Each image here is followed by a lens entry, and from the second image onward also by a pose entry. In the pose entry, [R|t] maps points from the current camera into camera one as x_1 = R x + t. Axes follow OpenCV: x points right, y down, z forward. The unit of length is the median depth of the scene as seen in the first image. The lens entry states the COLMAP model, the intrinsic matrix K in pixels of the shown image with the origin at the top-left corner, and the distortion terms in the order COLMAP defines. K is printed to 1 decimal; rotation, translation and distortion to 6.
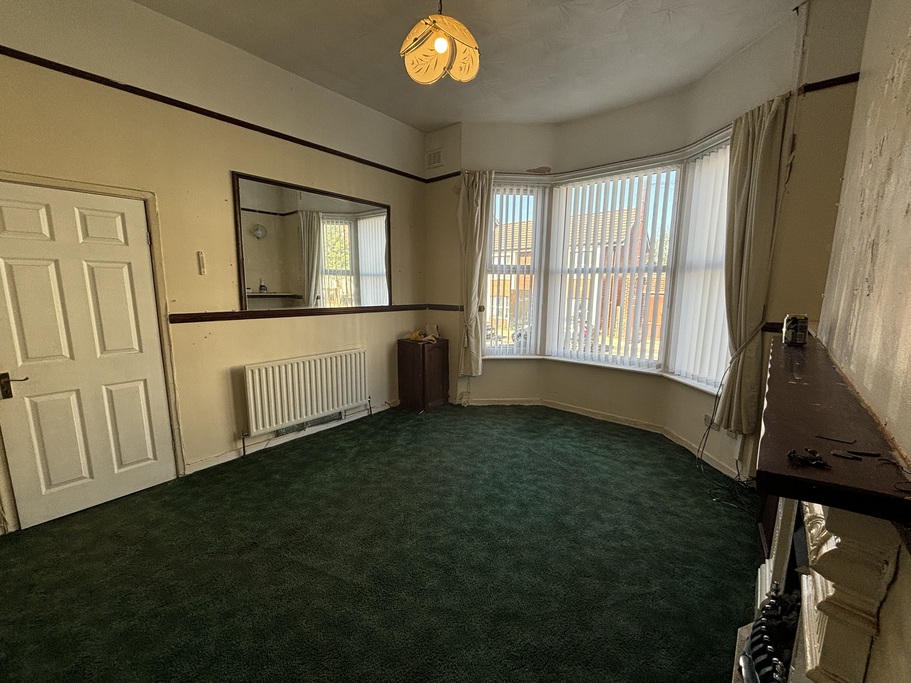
lens RADIAL K [[372.1, 0, 455.5], [0, 372.1, 341.5], [0, 0, 1]] dist [-0.000424, 0.001039]
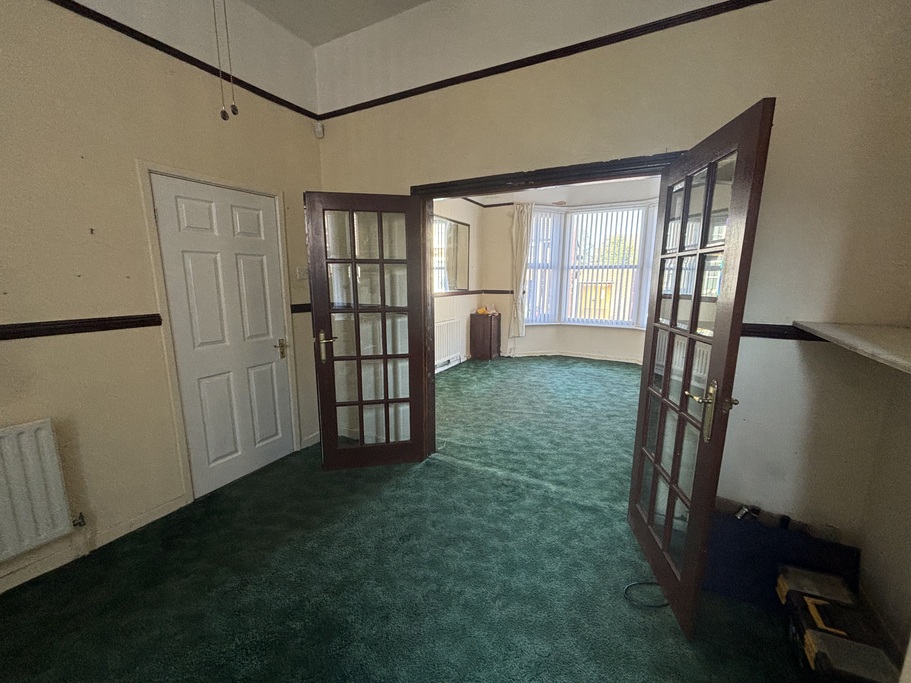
lens RADIAL K [[372.1, 0, 455.5], [0, 372.1, 341.5], [0, 0, 1]] dist [-0.000424, 0.001039]
pose [[0.980545, -0.036497, 0.192873, -0.638890], [0.032834, 0.999215, 0.022154, 0.090365], [-0.193530, -0.015390, 0.980974, -0.565305]]
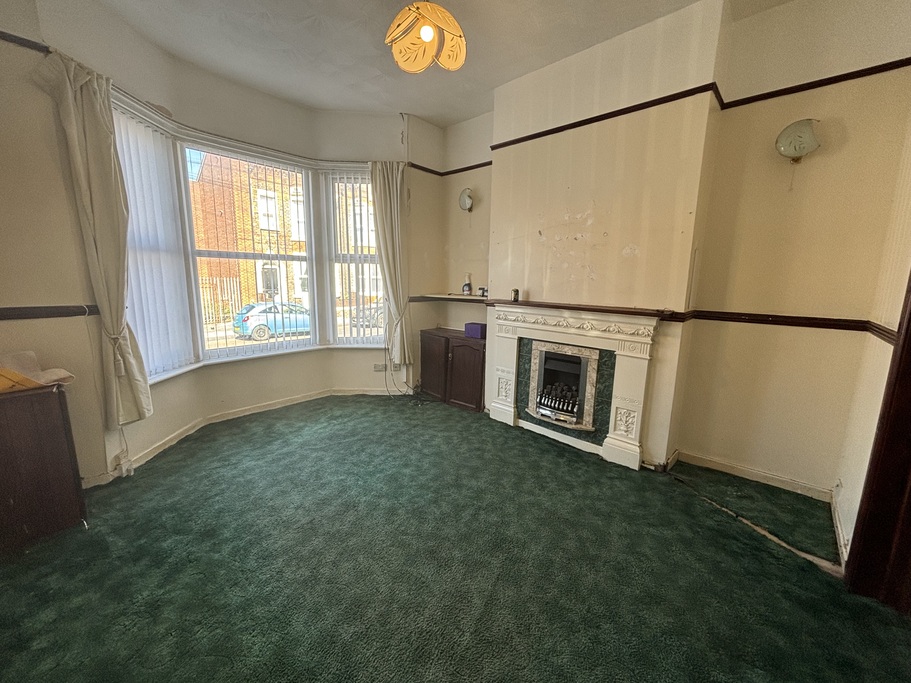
lens RADIAL K [[362.3, 0, 458.7], [0, 362.3, 343.9], [0, 0, 1]] dist [0.001739, 0.000058]
pose [[0.027424, -0.187725, 0.981839, -0.637652], [0.133729, 0.974068, 0.182504, -0.086538], [-0.990638, 0.126296, 0.051817, 0.543241]]
